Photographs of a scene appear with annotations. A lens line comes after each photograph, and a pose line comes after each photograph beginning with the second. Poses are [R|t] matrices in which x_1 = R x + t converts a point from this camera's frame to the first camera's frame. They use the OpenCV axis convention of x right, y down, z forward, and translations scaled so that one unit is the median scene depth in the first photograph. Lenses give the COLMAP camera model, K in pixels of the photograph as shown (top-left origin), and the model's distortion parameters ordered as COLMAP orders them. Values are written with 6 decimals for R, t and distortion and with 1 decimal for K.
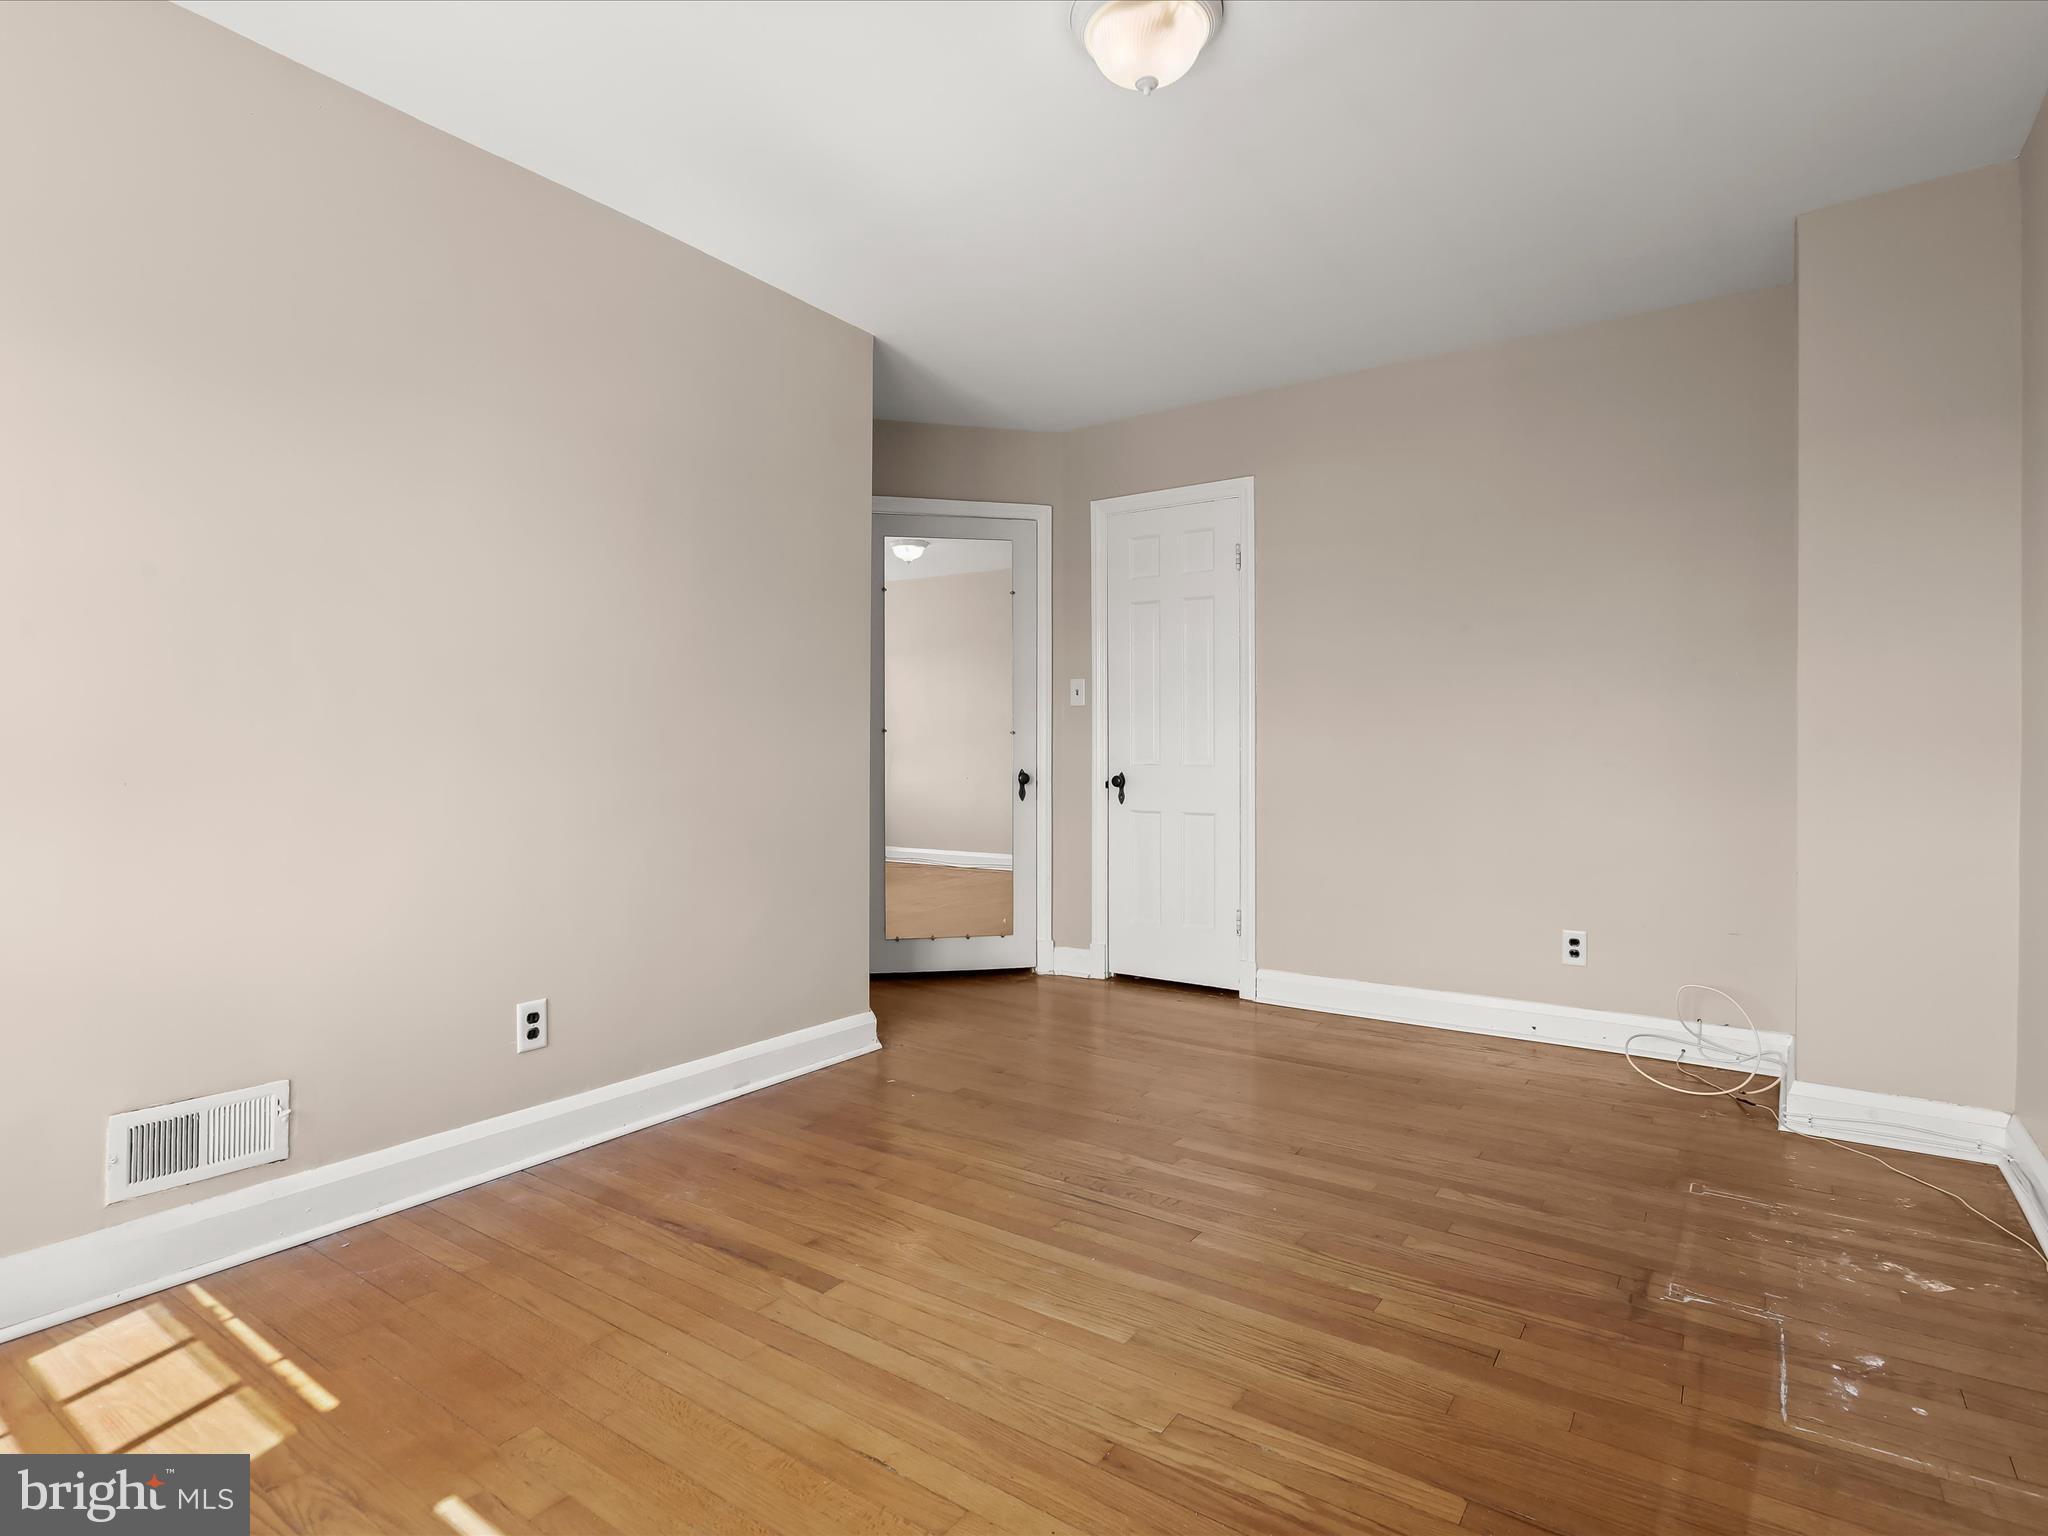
lens RADIAL K [[1067.4, 0, 1023.7], [0, 1067.4, 764.0], [0, 0, 1]] dist [0.001022, 0.022566]
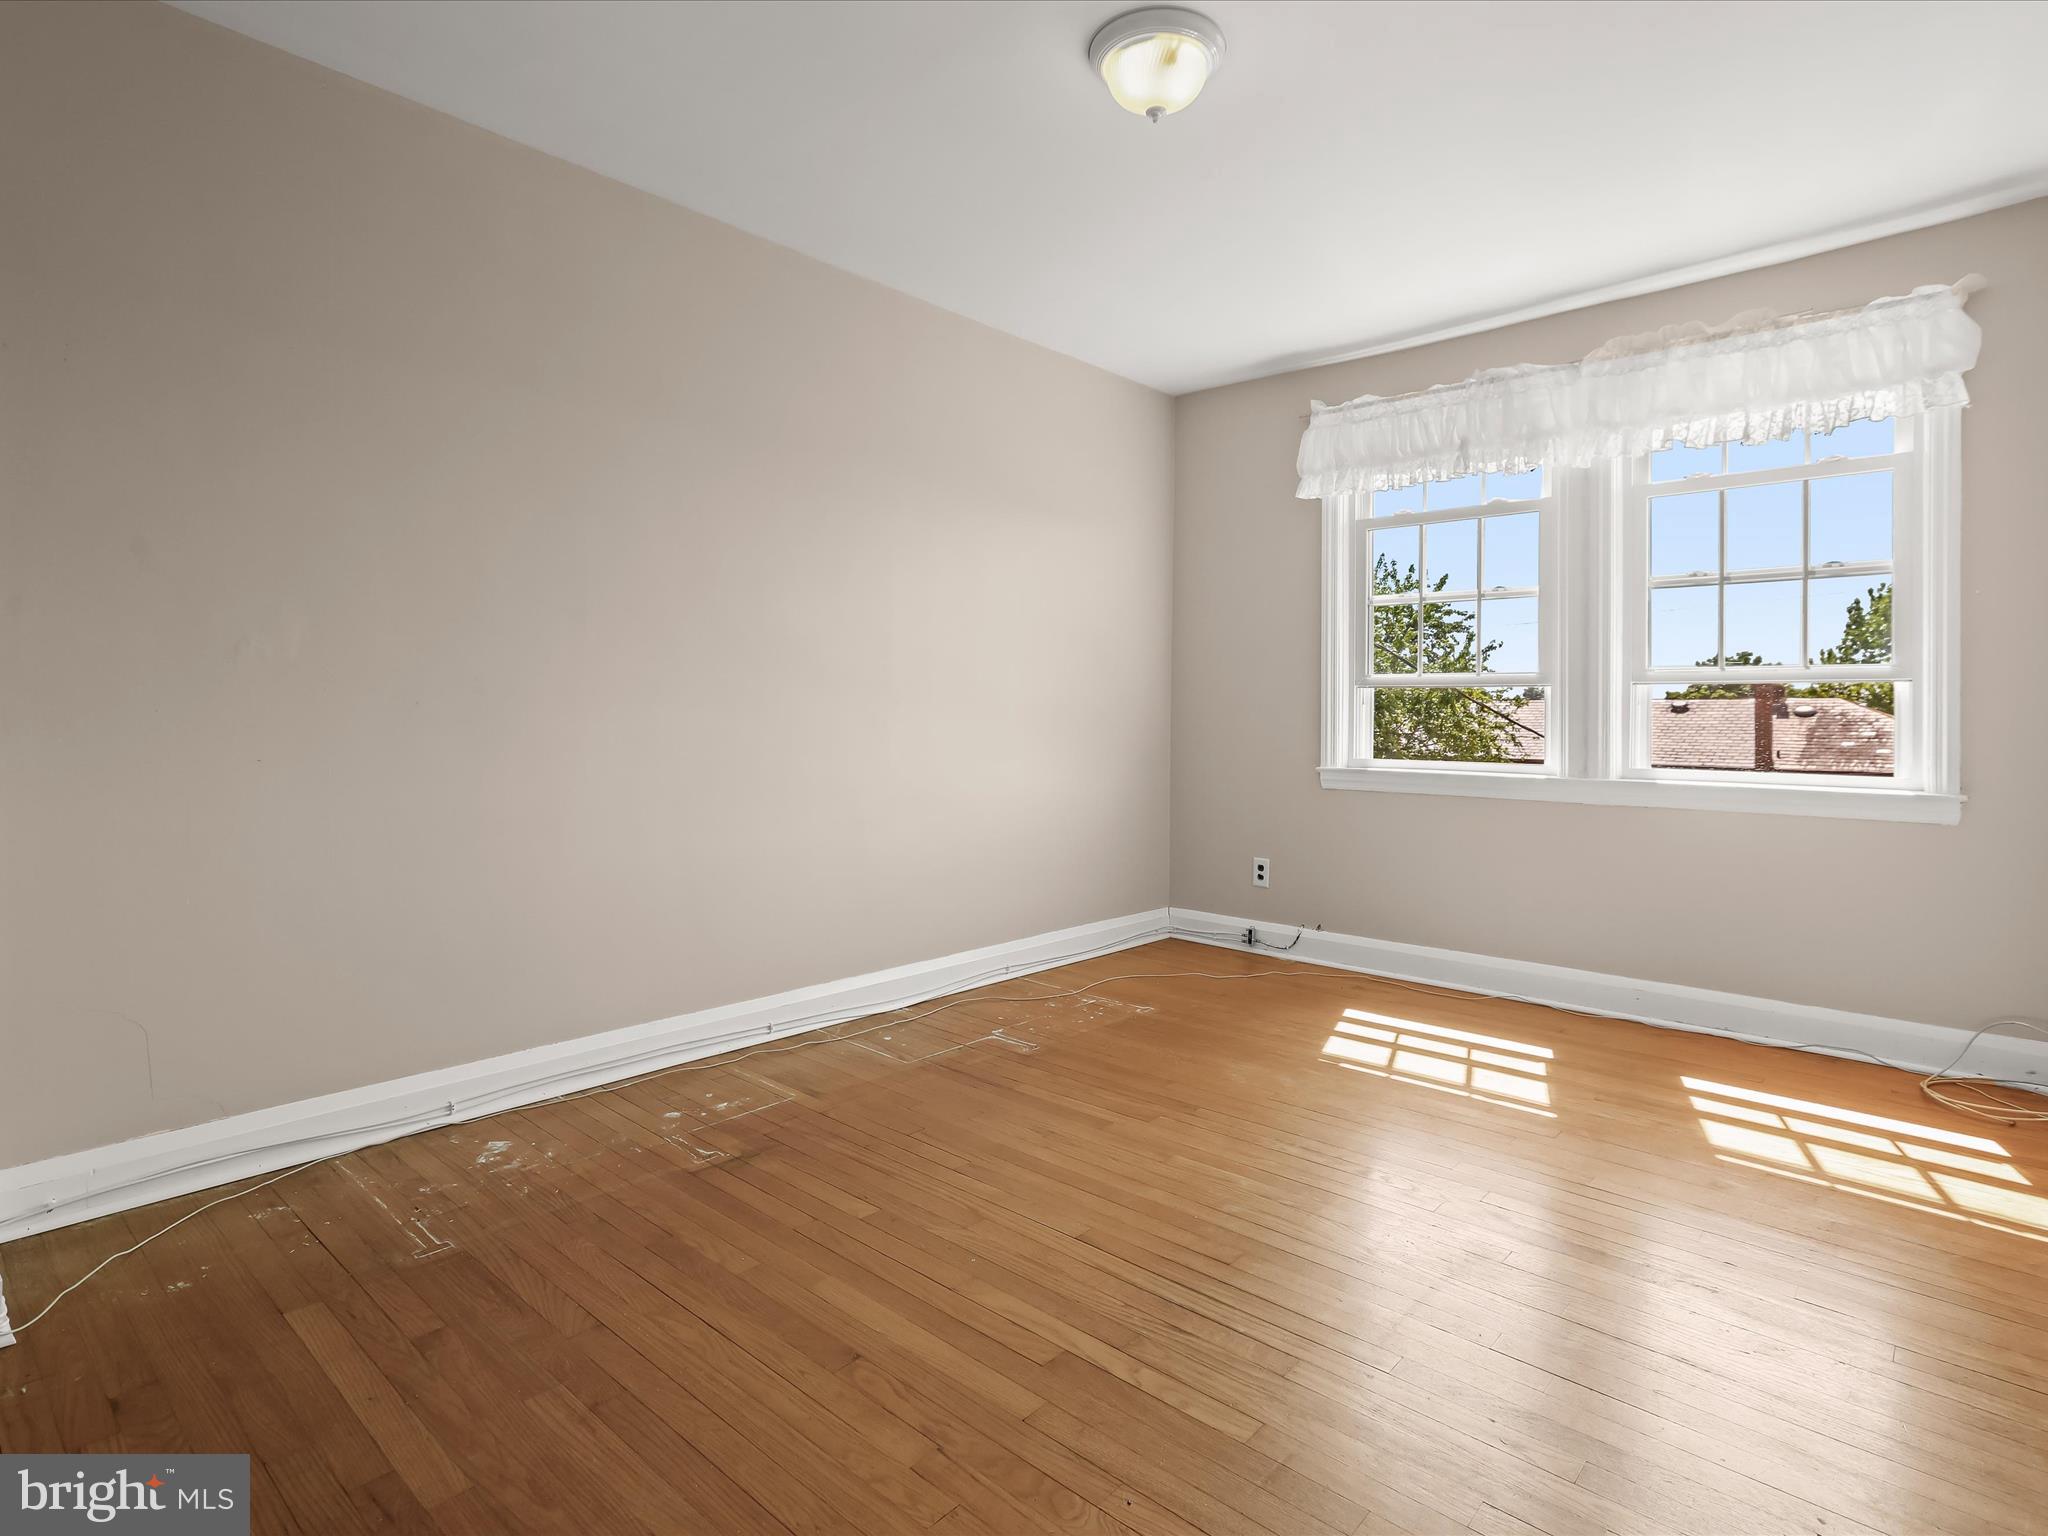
lens RADIAL K [[1067.4, 0, 1023.7], [0, 1067.4, 764.0], [0, 0, 1]] dist [0.001022, 0.022566]
pose [[-0.992690, -0.019546, 0.119095, 0.121019], [-0.011045, 0.997371, 0.071620, -0.036400], [-0.120182, 0.069781, -0.990296, 2.087927]]
